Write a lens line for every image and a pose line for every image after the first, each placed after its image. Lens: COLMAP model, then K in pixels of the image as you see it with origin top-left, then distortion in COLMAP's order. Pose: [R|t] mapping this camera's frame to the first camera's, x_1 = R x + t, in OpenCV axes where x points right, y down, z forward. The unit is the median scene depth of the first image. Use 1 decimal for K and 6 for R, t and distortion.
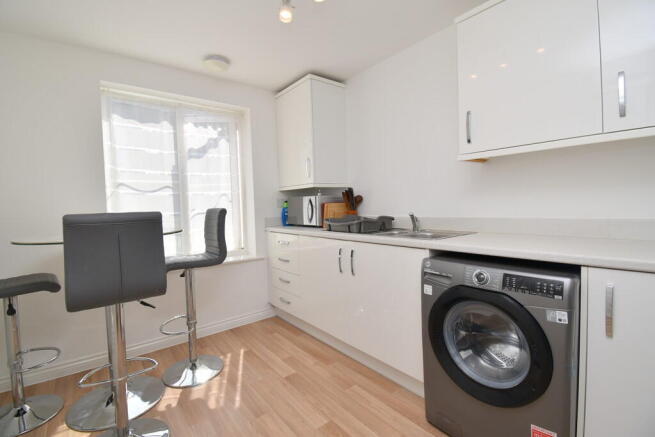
lens RADIAL K [[289.6, 0, 325.5], [0, 289.6, 213.1], [0, 0, 1]] dist [0.000833, -0.020350]
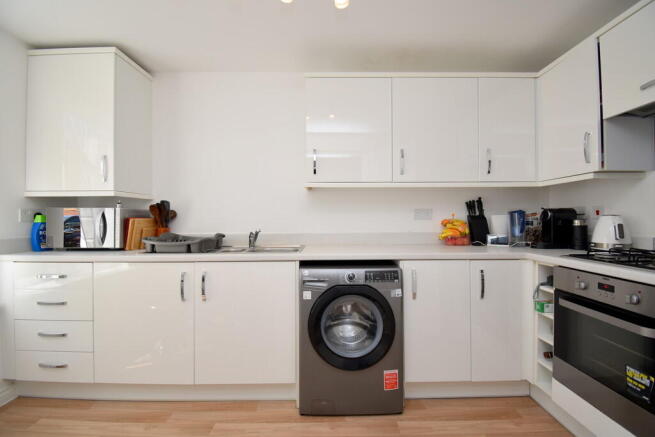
lens RADIAL K [[289.6, 0, 325.5], [0, 289.6, 213.1], [0, 0, 1]] dist [0.000833, -0.020350]
pose [[0.608846, 0.037808, 0.792387, -0.362490], [0.008164, 0.998512, -0.053916, -0.001750], [-0.793247, 0.039296, 0.607631, 0.148117]]
